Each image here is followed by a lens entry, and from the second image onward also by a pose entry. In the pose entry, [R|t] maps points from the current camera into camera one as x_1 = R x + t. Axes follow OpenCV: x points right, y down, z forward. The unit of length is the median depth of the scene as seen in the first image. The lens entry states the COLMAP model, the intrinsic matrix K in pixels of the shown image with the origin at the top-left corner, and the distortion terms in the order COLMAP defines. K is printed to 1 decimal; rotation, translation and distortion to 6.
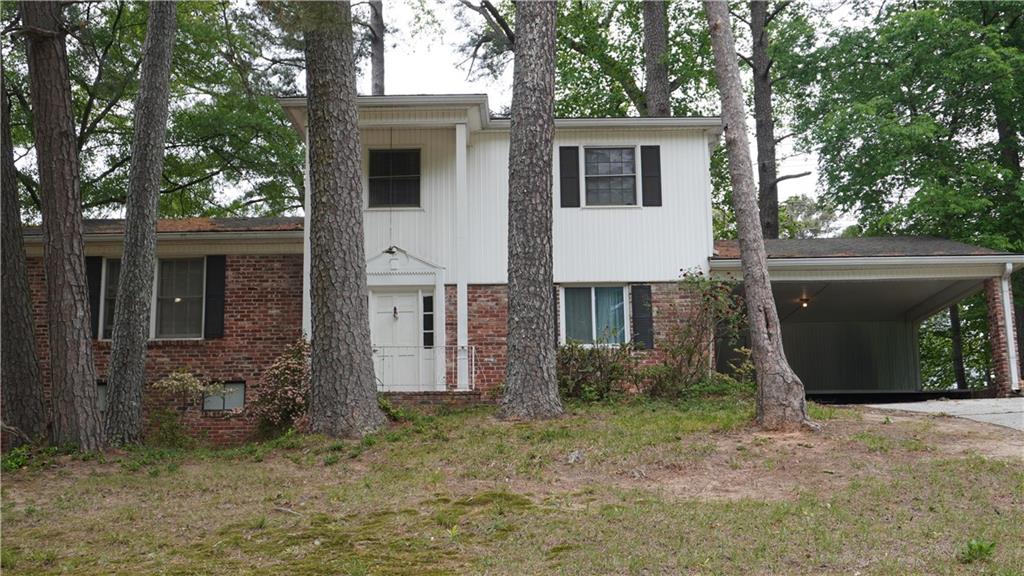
lens RADIAL K [[1142.9, 0, 512.6], [0, 1142.9, 289.7], [0, 0, 1]] dist [-0.008325, 0.000000]
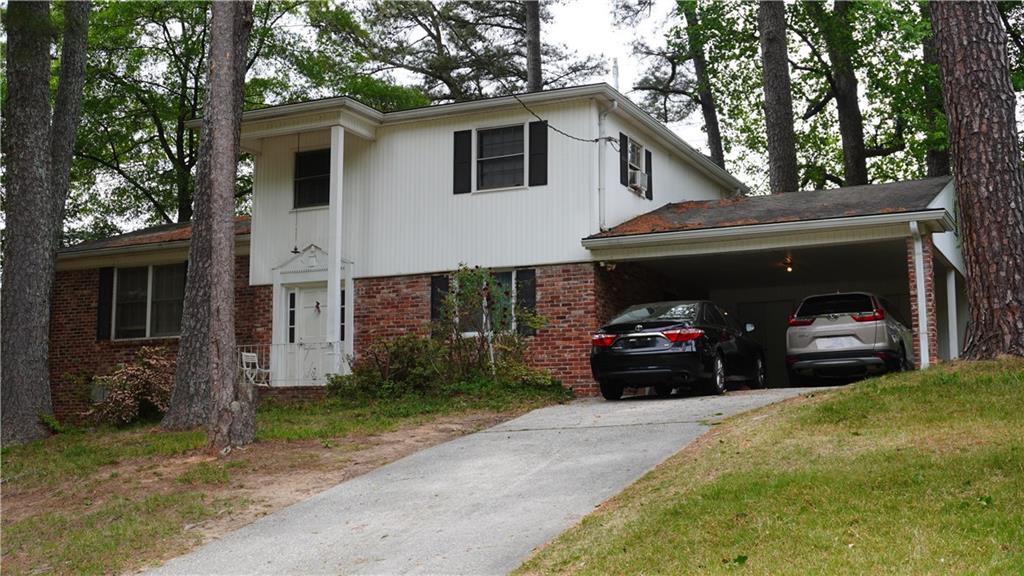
lens RADIAL K [[1257.7, 0, 511.7], [0, 1257.7, 285.1], [0, 0, 1]] dist [-0.015916, 0.000000]
pose [[0.900326, -0.046220, -0.432755, 0.556212], [0.072051, 0.996453, 0.043474, -0.037327], [0.429211, -0.070321, 0.900463, 0.033423]]
